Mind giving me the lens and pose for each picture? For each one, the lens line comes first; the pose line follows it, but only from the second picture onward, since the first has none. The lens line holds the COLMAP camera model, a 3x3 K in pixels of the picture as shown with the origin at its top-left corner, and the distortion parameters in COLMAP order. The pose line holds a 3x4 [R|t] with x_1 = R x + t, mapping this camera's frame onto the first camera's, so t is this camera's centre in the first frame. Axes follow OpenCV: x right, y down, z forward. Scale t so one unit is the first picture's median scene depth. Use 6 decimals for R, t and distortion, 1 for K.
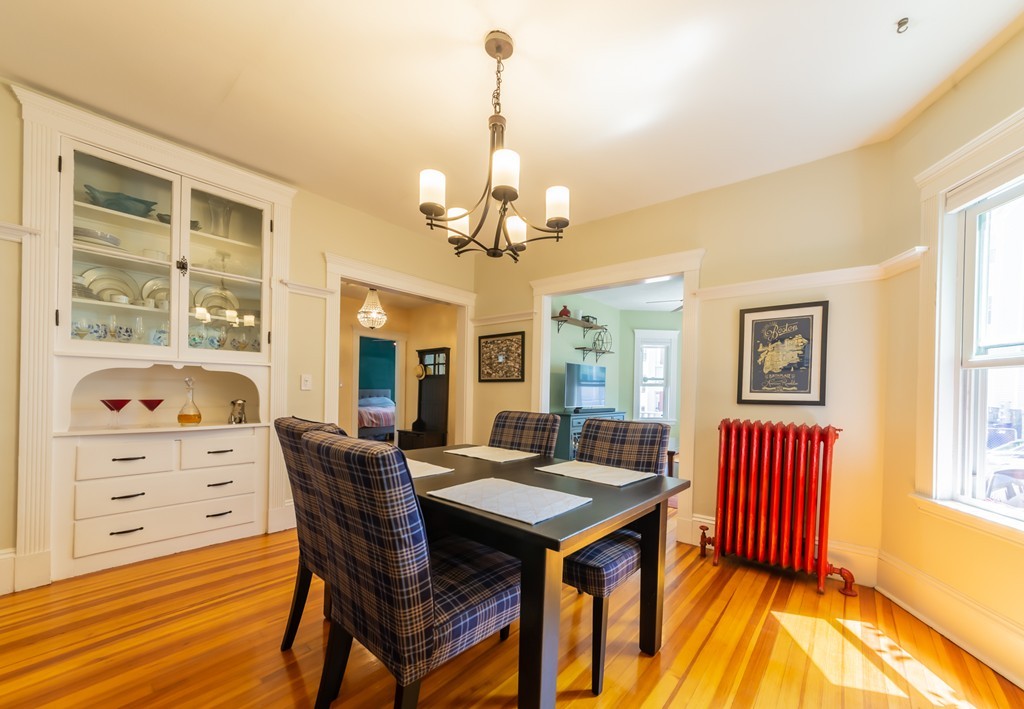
lens RADIAL K [[388.6, 0, 545.5], [0, 388.6, 394.2], [0, 0, 1]] dist [-0.001286, -0.000073]
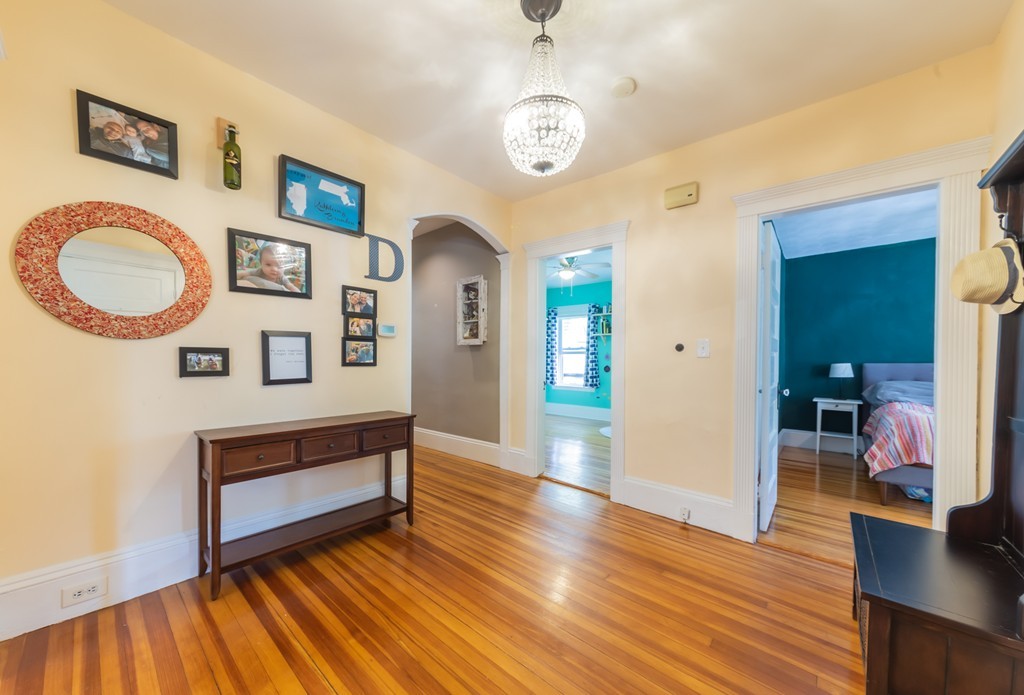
lens RADIAL K [[372.7, 0, 510.6], [0, 372.7, 366.6], [0, 0, 1]] dist [-0.000636, -0.000081]
pose [[-0.058390, 0.001913, -0.998292, -0.187891], [-0.011473, 0.999931, 0.002587, -0.011566], [0.998228, 0.011605, -0.058364, 1.313933]]
